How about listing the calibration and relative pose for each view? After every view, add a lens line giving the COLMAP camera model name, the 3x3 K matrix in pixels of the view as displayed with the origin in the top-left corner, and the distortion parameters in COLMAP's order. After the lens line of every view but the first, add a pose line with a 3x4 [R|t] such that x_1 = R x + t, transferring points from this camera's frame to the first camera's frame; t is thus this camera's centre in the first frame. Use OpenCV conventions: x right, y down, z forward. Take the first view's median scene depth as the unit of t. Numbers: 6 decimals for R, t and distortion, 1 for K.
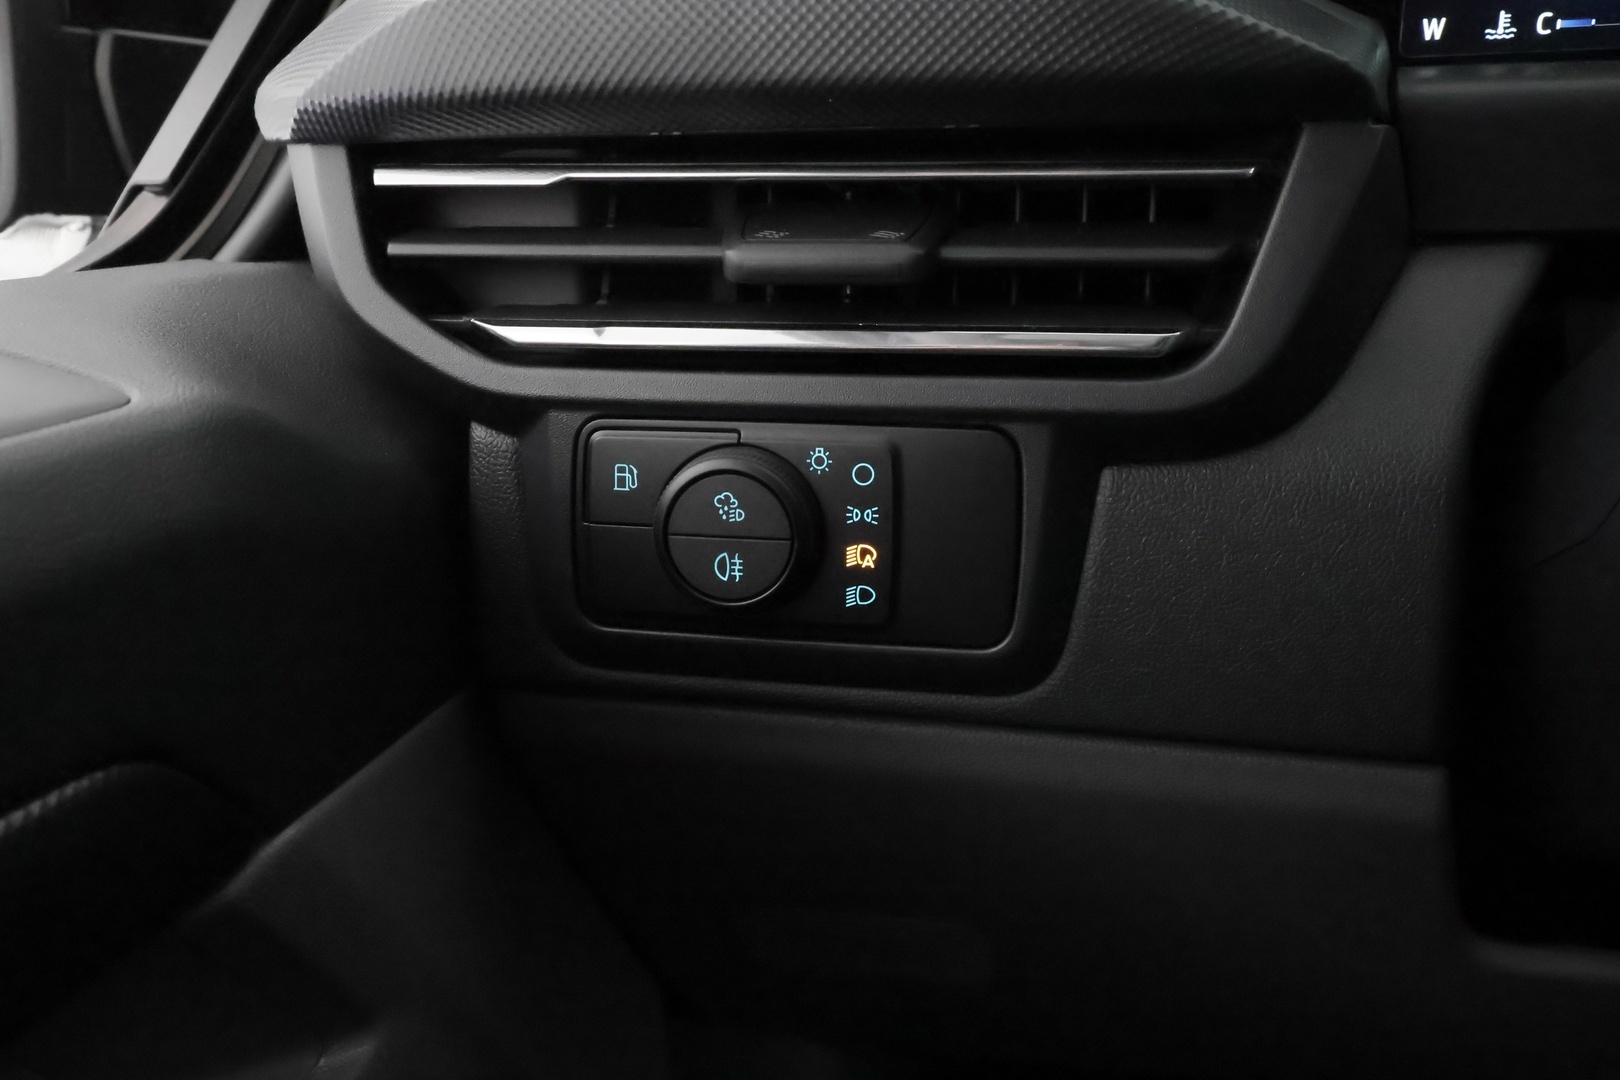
lens RADIAL K [[1329.6, 0, 810.0], [0, 1329.6, 540.4], [0, 0, 1]] dist [0.004245, -0.021045]
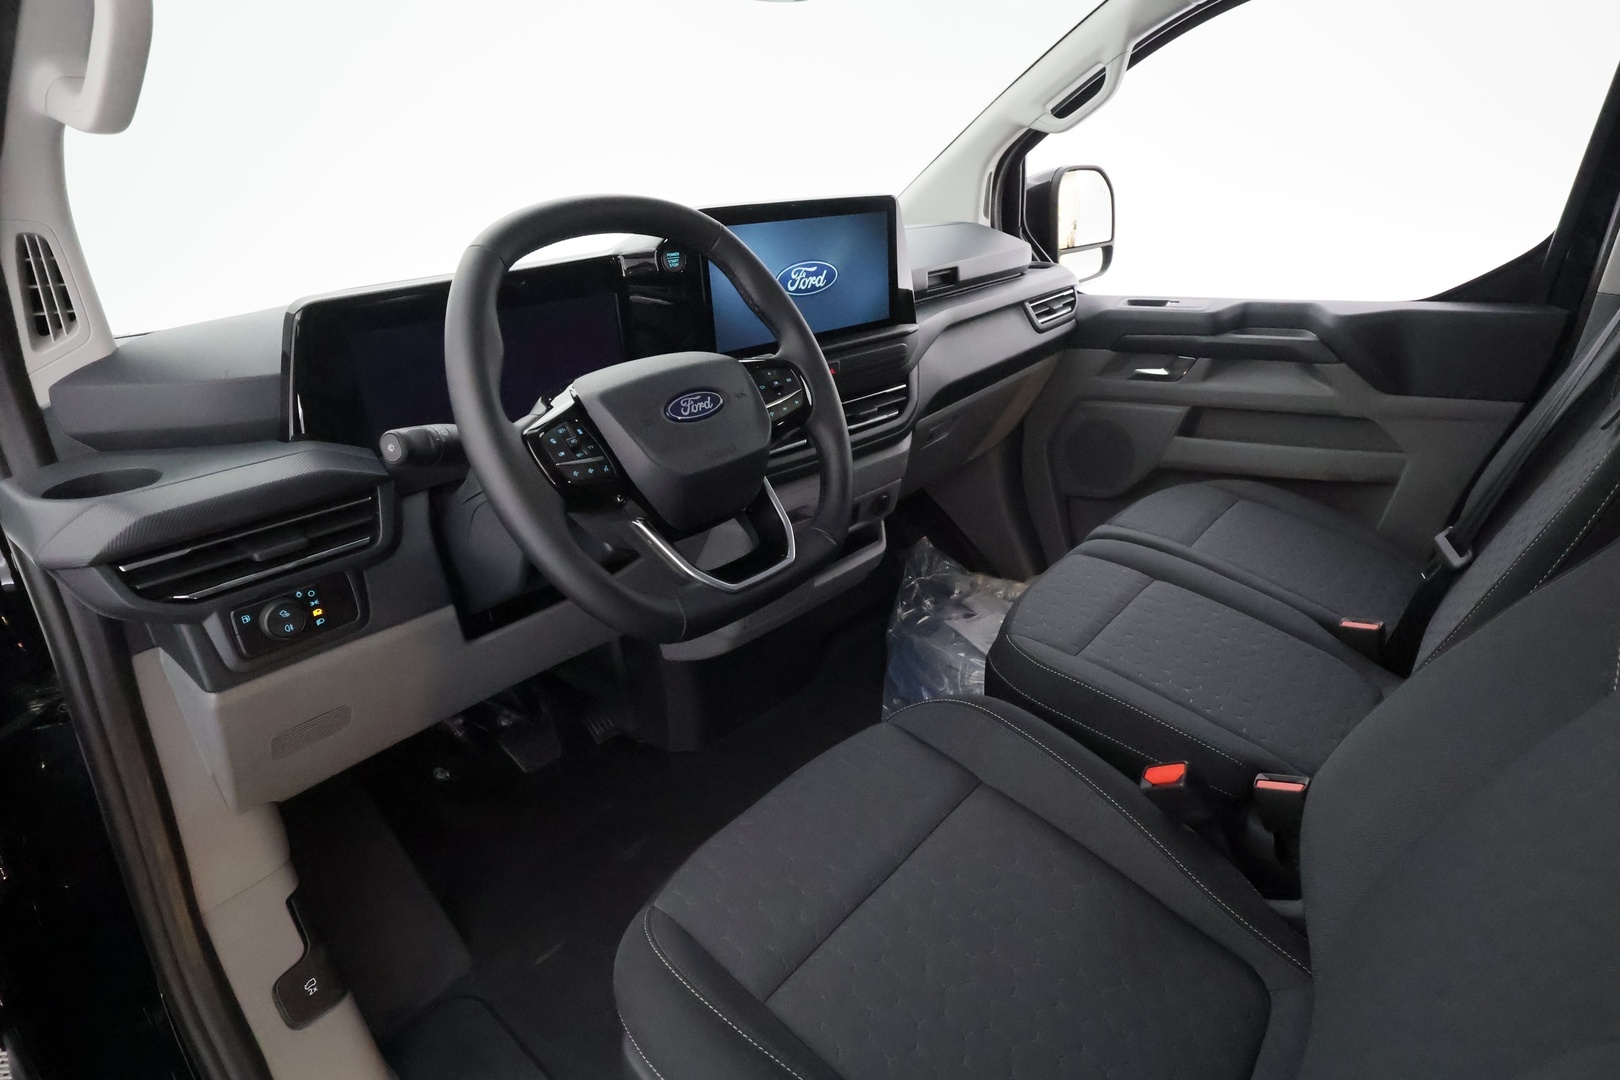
lens RADIAL K [[921.1, 0, 811.4], [0, 921.1, 540.1], [0, 0, 1]] dist [-0.002096, -0.000098]
pose [[0.540309, -0.340226, 0.769618, -1.246745], [0.318521, 0.929252, 0.187178, -0.241379], [-0.778852, 0.144006, 0.610453, -1.952935]]
